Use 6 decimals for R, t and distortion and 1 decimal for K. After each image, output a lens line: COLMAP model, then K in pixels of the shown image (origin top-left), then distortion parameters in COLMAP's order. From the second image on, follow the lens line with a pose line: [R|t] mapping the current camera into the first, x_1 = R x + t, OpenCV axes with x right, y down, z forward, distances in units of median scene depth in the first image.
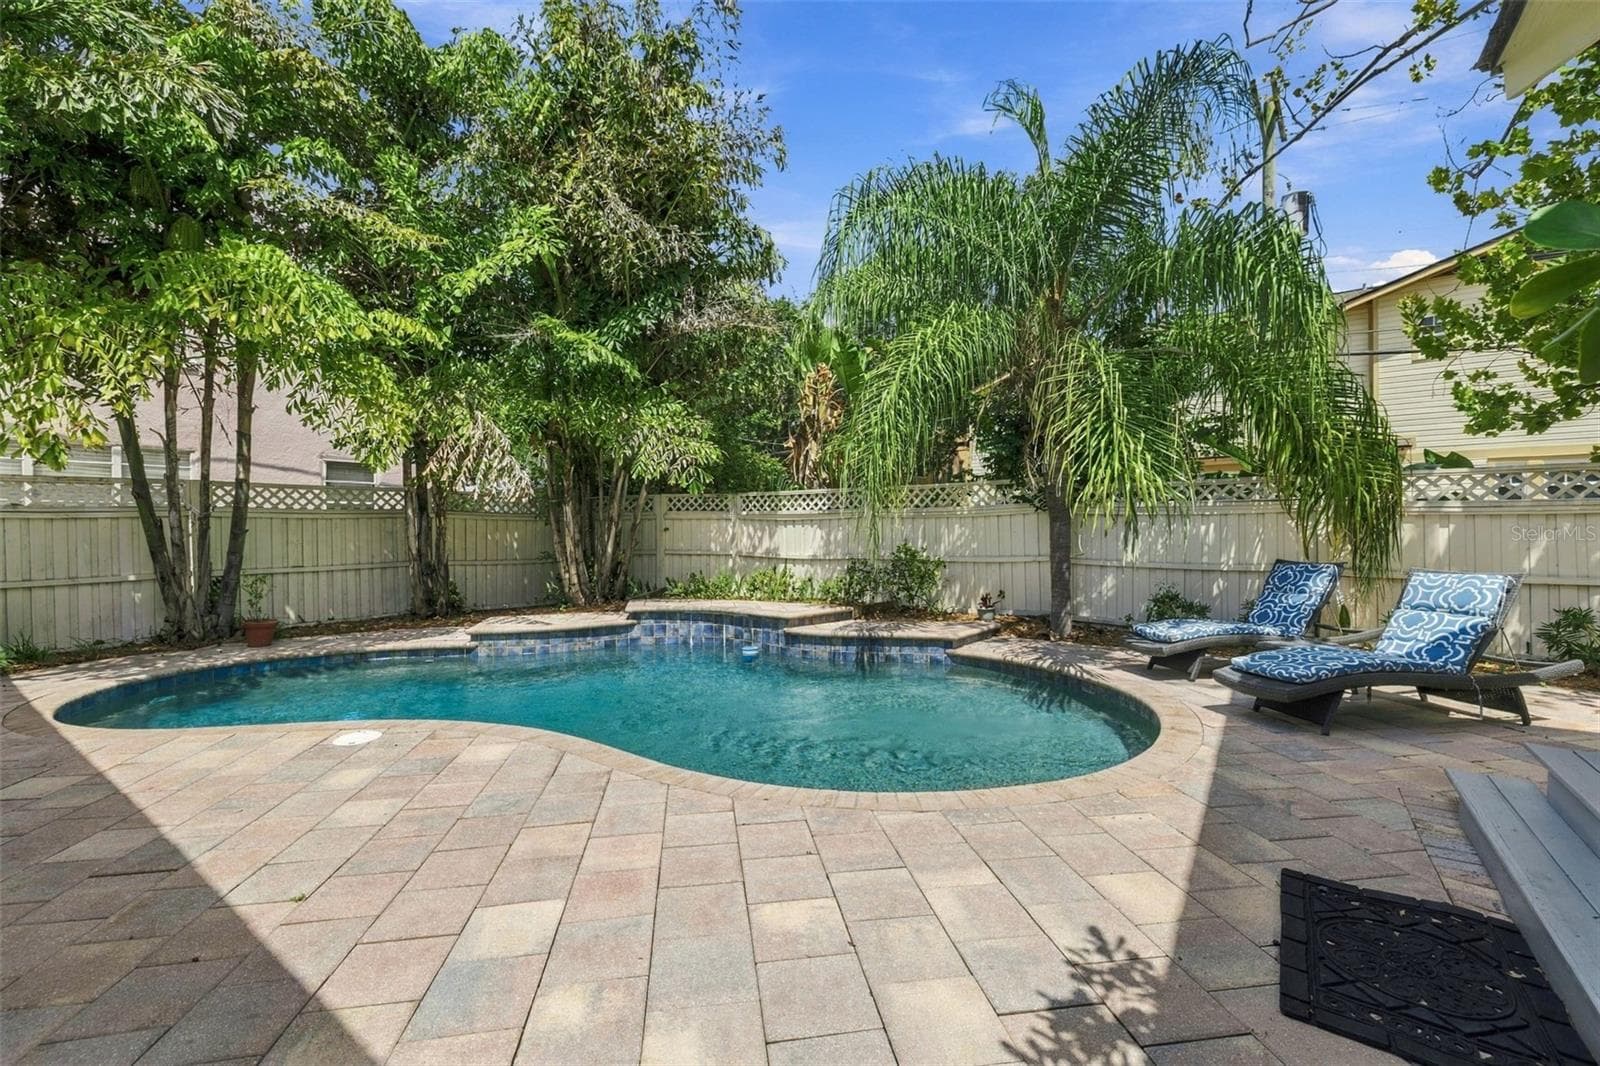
lens RADIAL K [[672.1, 0, 796.8], [0, 672.1, 520.7], [0, 0, 1]] dist [-0.002075, -0.000093]
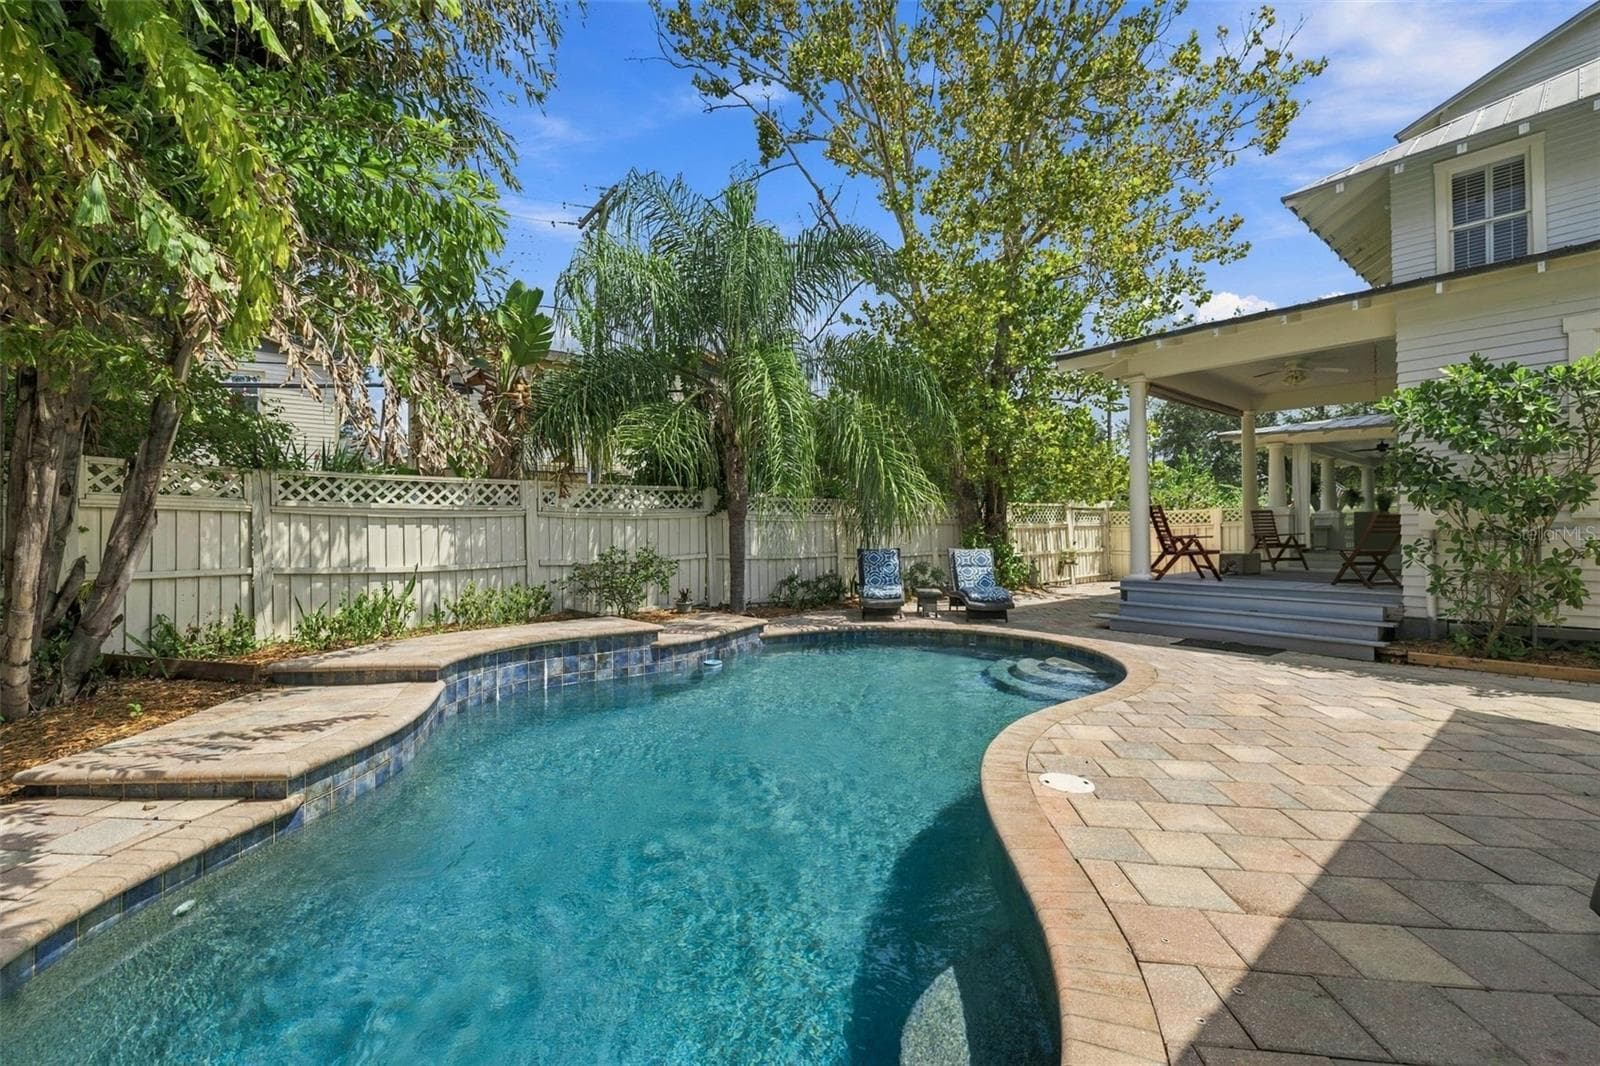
lens RADIAL K [[672.1, 0, 796.8], [0, 672.1, 520.7], [0, 0, 1]] dist [-0.002075, -0.000093]
pose [[0.248014, 0.019141, 0.968567, -0.756271], [-0.008877, 0.999808, -0.017485, 0.014187], [-0.968716, -0.004261, 0.248136, 0.556102]]
